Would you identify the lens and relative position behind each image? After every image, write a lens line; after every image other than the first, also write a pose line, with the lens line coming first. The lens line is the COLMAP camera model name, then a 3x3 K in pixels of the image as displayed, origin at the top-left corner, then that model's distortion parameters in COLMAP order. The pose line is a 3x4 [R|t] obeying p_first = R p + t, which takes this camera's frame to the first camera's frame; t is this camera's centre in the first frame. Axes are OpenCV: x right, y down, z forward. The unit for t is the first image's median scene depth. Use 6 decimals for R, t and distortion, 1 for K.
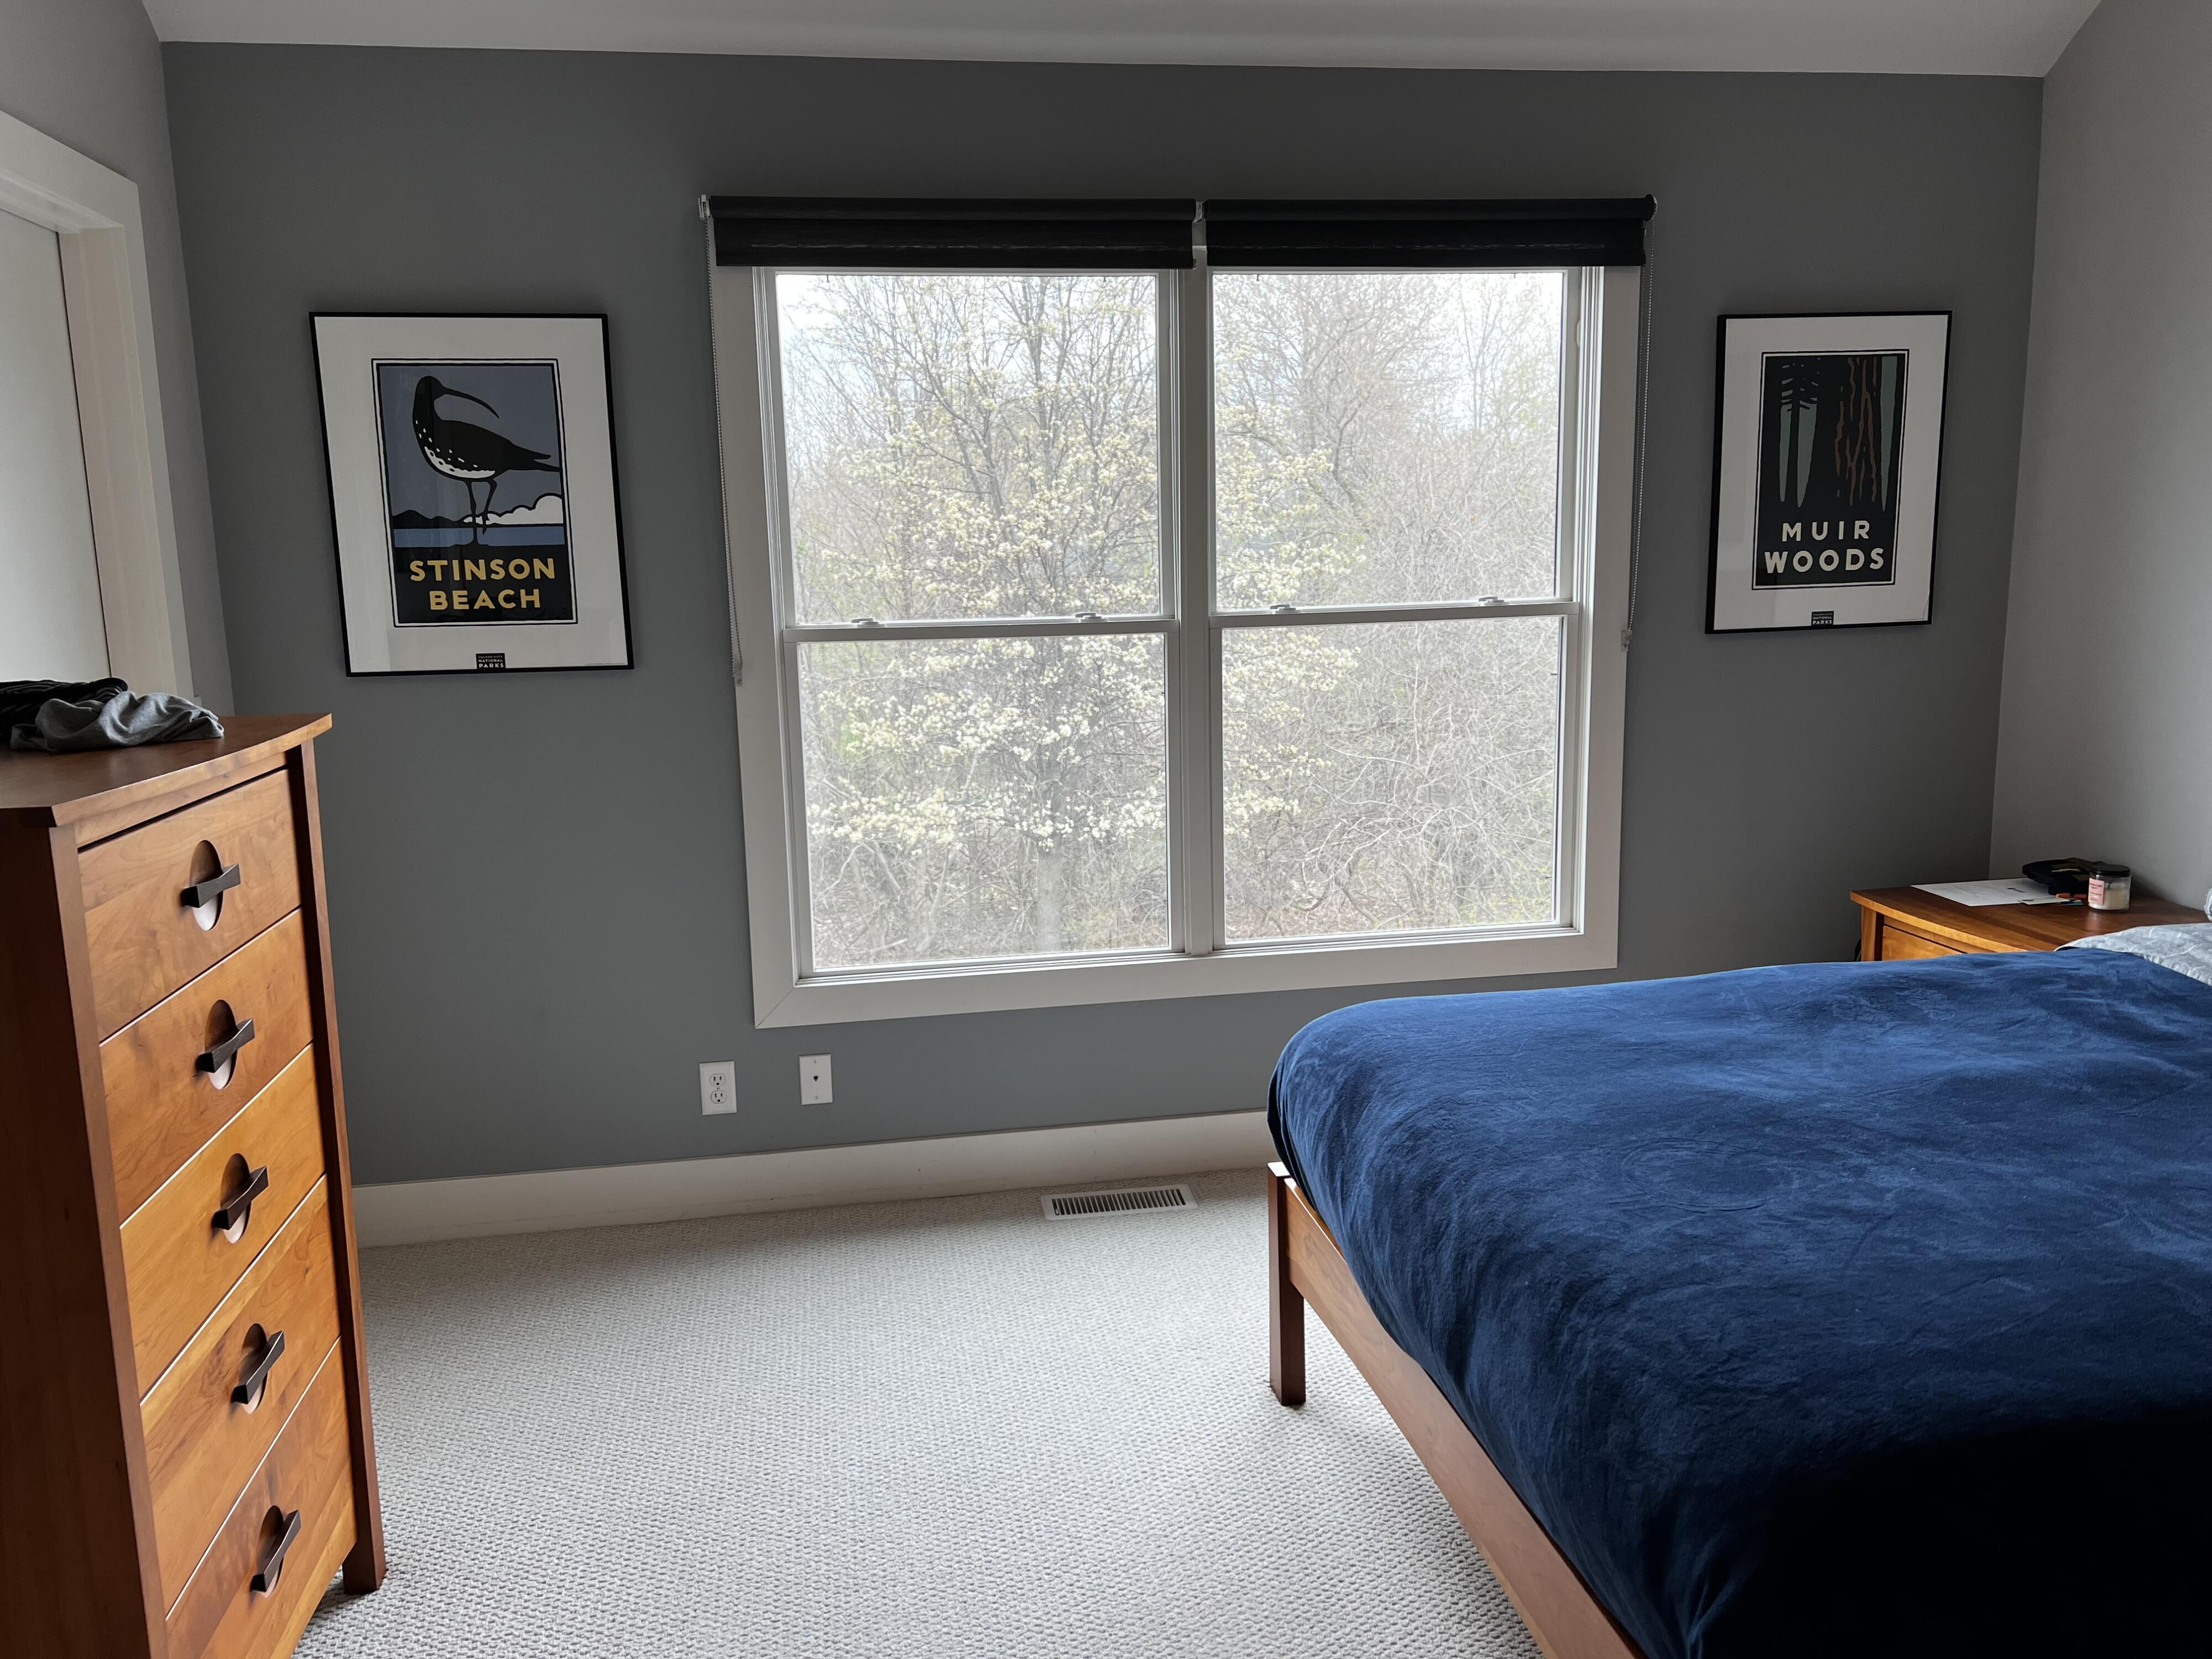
lens RADIAL K [[1663.6, 0, 1104.6], [0, 1663.6, 834.2], [0, 0, 1]] dist [-0.007172, -0.005706]
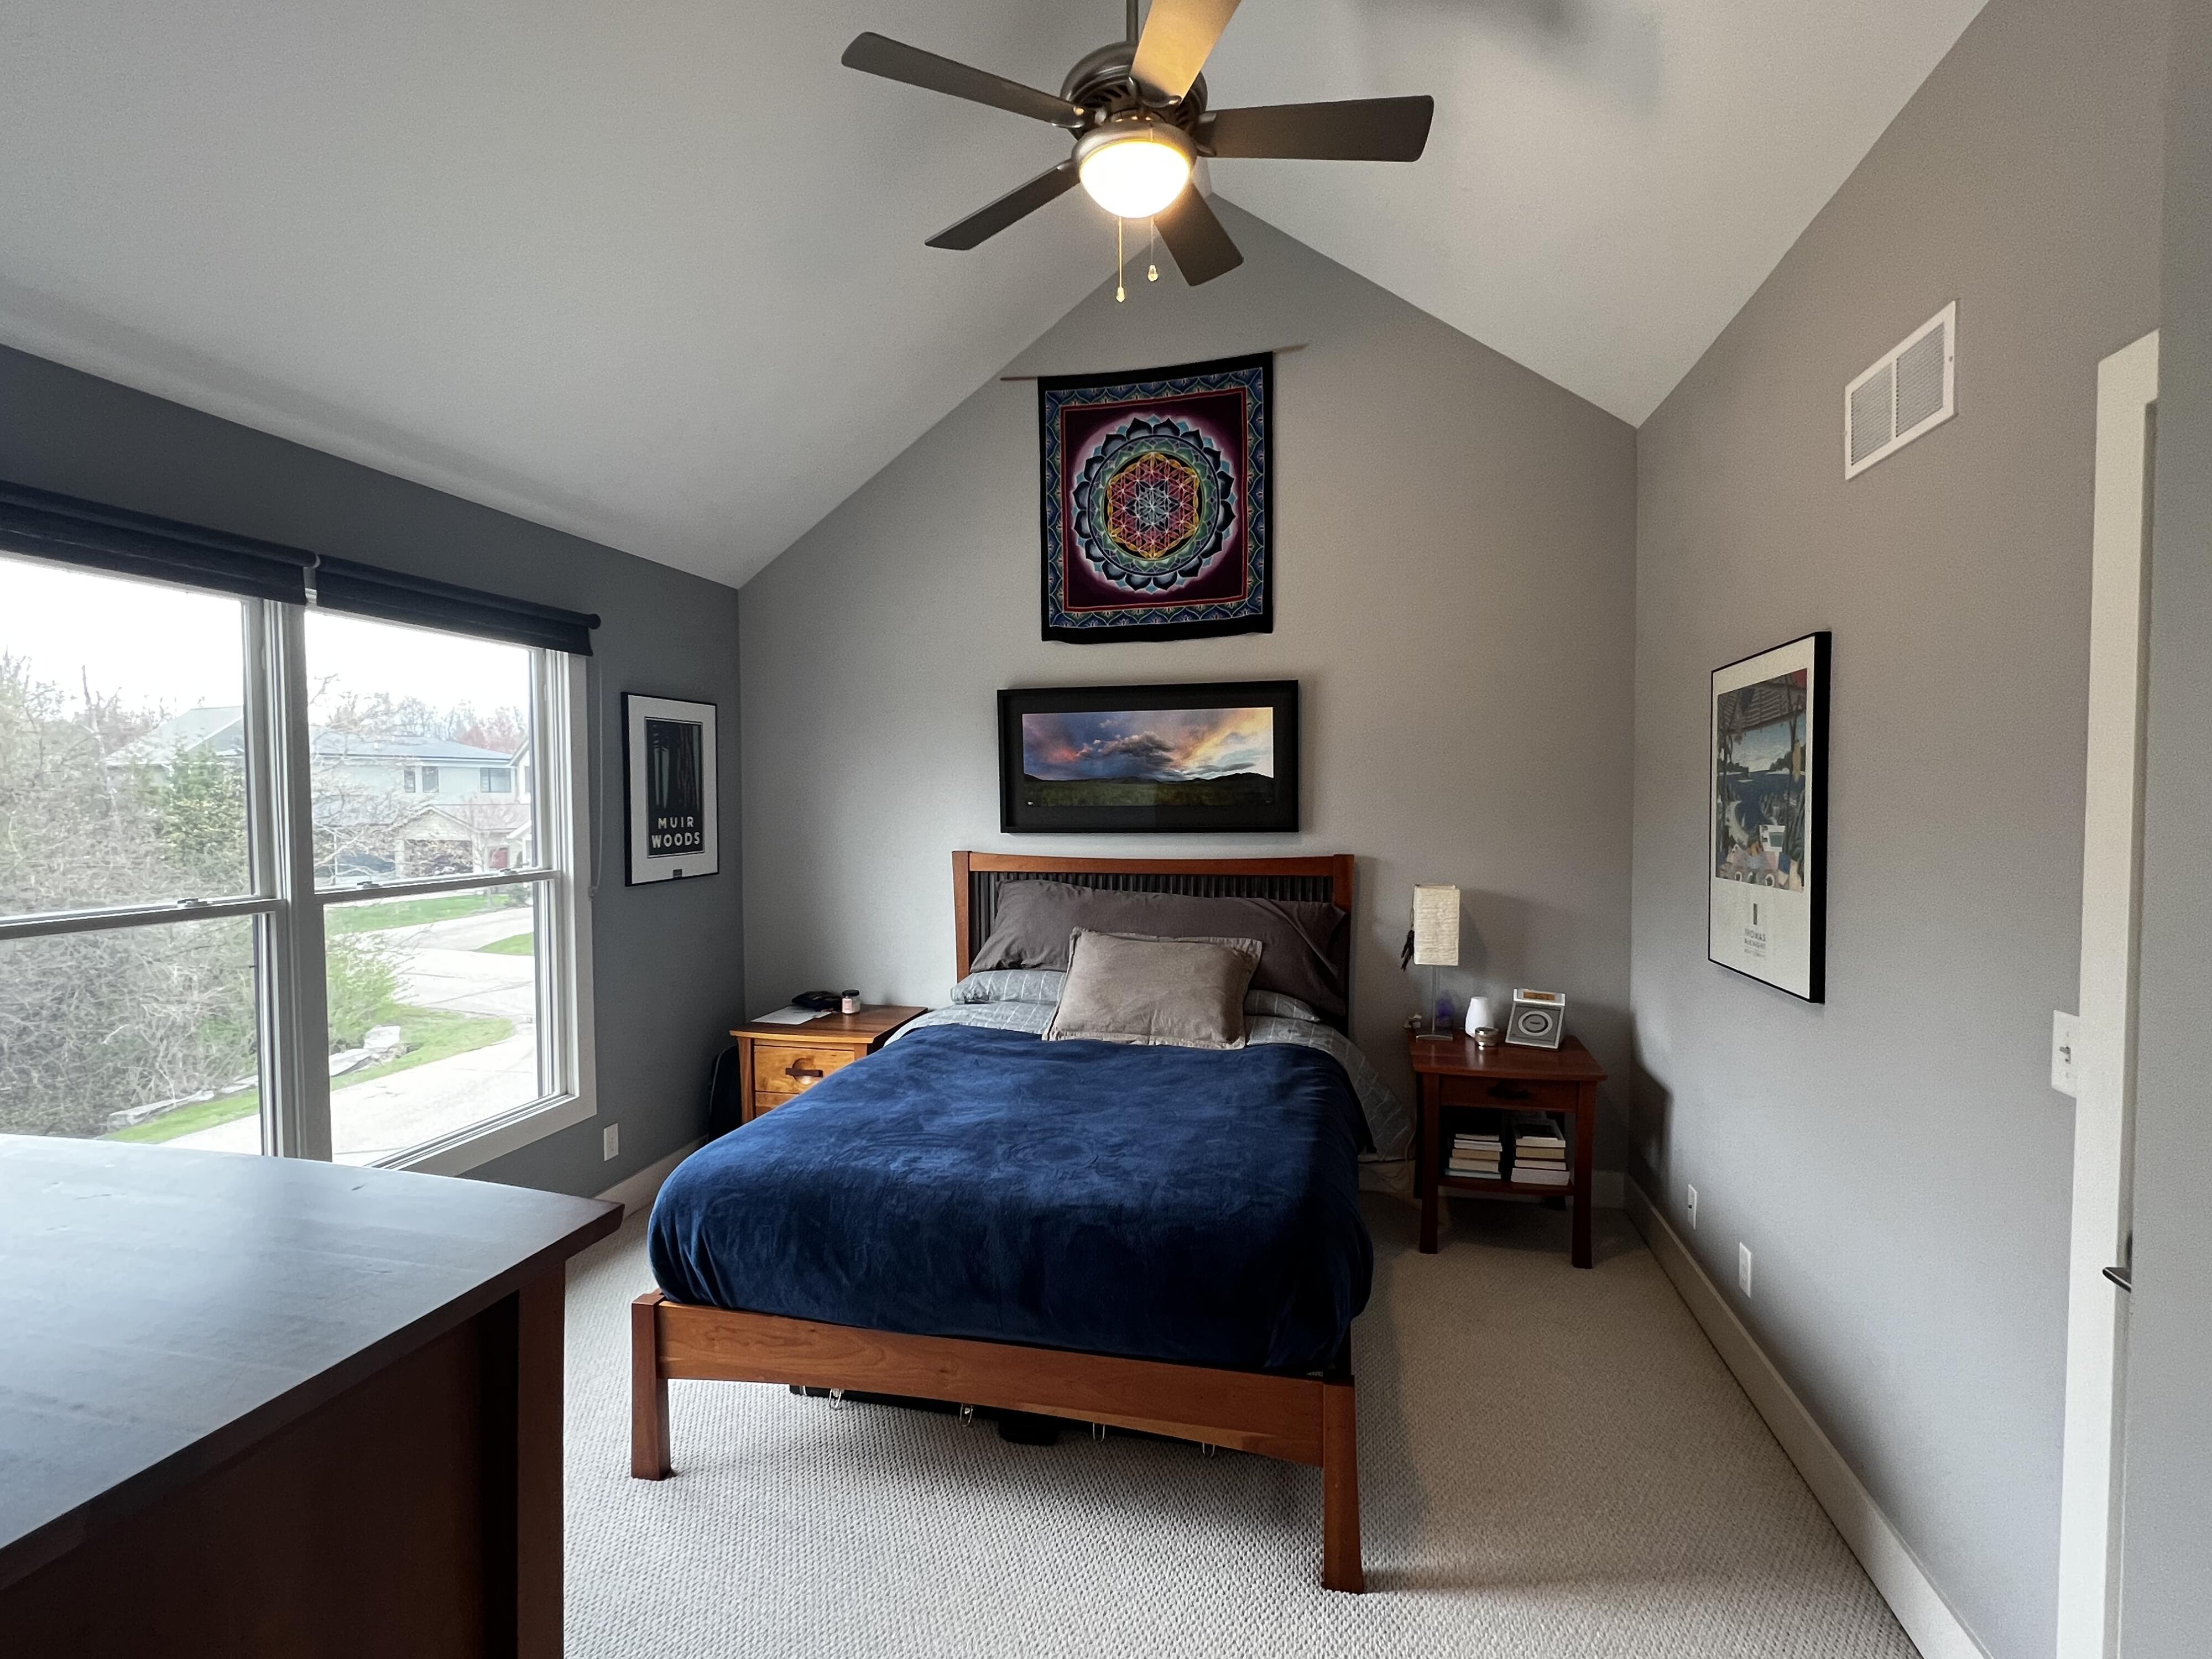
lens RADIAL K [[1028.3, 0, 1106.8], [0, 1028.3, 828.0], [0, 0, 1]] dist [0.000191, 0.000065]
pose [[0.375241, -0.004215, 0.926918, -0.384623], [0.154513, 0.986283, -0.058066, -0.049930], [-0.913958, 0.165010, 0.370745, 0.217597]]
